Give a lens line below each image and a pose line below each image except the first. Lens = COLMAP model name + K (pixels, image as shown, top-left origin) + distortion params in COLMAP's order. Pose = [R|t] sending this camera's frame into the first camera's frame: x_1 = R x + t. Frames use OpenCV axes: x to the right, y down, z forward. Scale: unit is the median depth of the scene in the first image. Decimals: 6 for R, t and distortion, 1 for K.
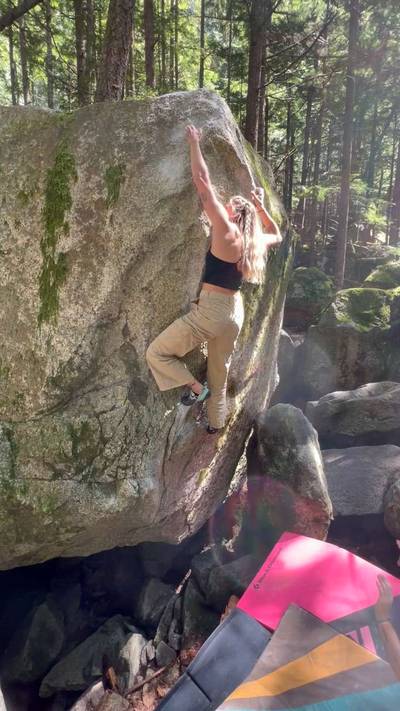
lens RADIAL K [[312.6, 0, 199.6], [0, 312.6, 355.3], [0, 0, 1]] dist [-0.001087, -0.000062]
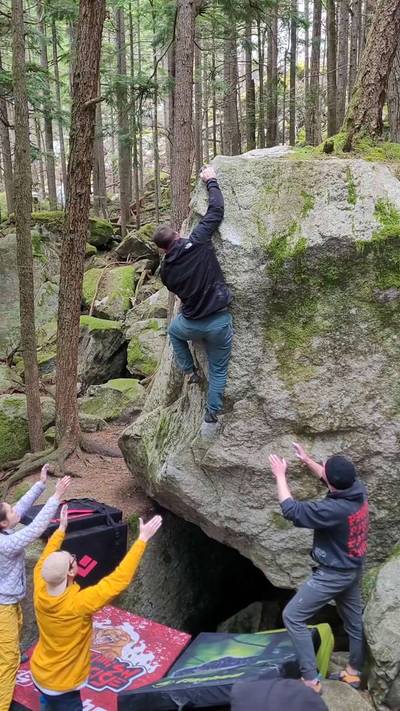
lens RADIAL K [[637.1, 0, 198.8], [0, 637.1, 360.4], [0, 0, 1]] dist [0.040263, -0.000361]
pose [[0.240092, 0.121420, -0.963127, 2.409980], [-0.104797, 0.989590, 0.098632, -0.334619], [0.965077, 0.077252, 0.250318, 0.395727]]
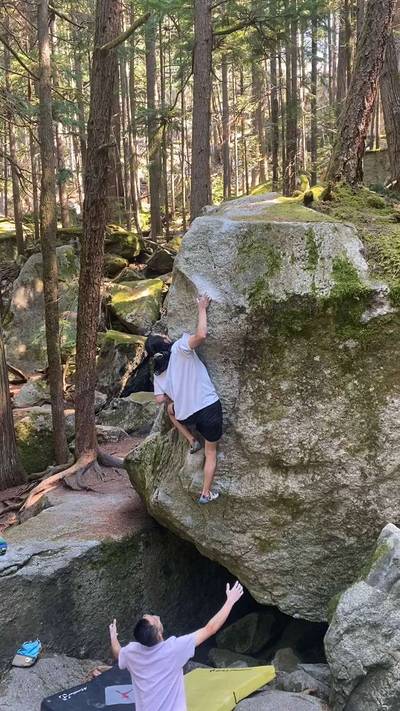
lens RADIAL K [[616.1, 0, 200.0], [0, 616.1, 355.5], [0, 0, 1]] dist [0.133372, -0.325553]
pose [[0.185805, 0.114587, -0.975882, 2.622431], [-0.095969, 0.990545, 0.098037, -0.548197], [0.977889, 0.075439, 0.195045, 0.554681]]
